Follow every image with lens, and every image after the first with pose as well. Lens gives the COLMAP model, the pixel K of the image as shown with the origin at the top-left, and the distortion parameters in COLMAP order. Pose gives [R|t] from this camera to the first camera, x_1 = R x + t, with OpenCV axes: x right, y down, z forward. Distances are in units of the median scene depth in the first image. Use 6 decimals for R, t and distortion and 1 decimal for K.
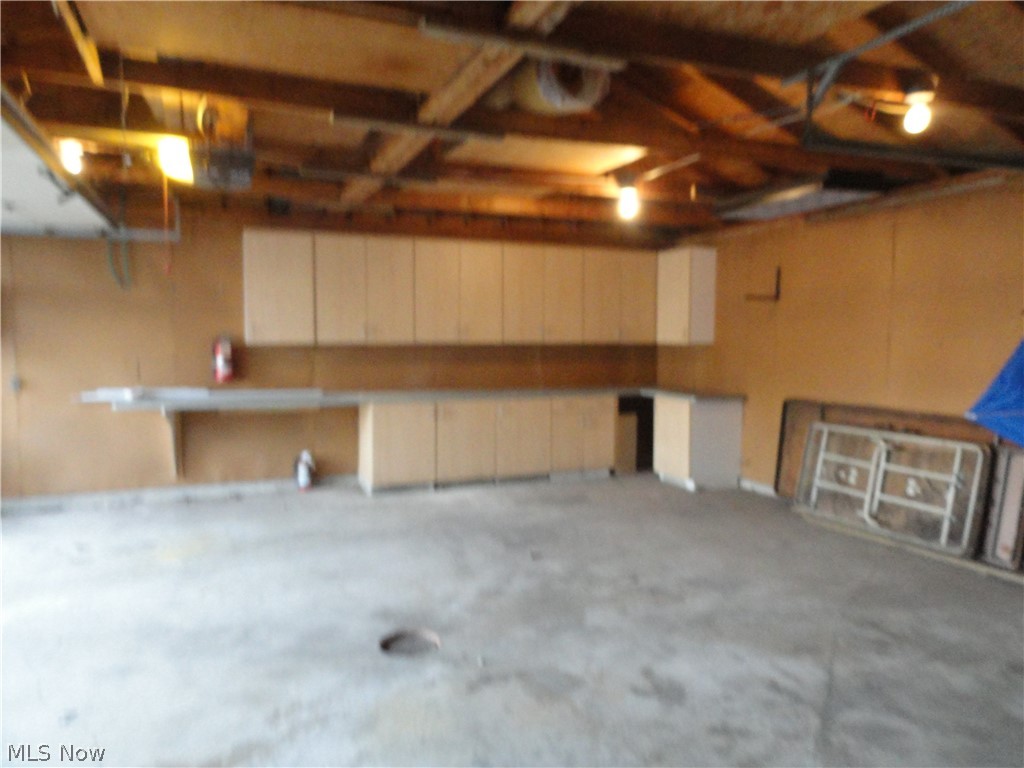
lens RADIAL K [[714.8, 0, 512.0], [0, 714.8, 384.0], [0, 0, 1]] dist [-0.000379, 0.000136]
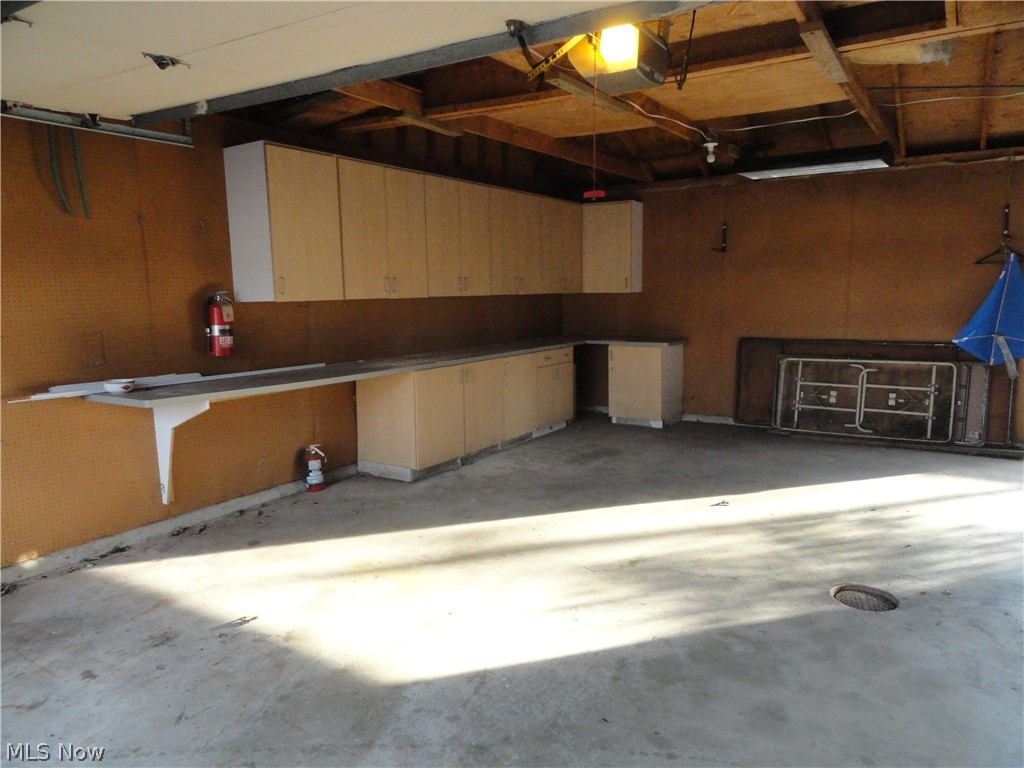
lens RADIAL K [[692.9, 0, 512.0], [0, 692.9, 384.0], [0, 0, 1]] dist [0.000228, 0.000112]
pose [[0.818052, -0.094999, 0.567245, -0.628885], [0.054408, 0.994624, 0.088109, -0.028405], [-0.572565, -0.041215, 0.818822, 0.319723]]
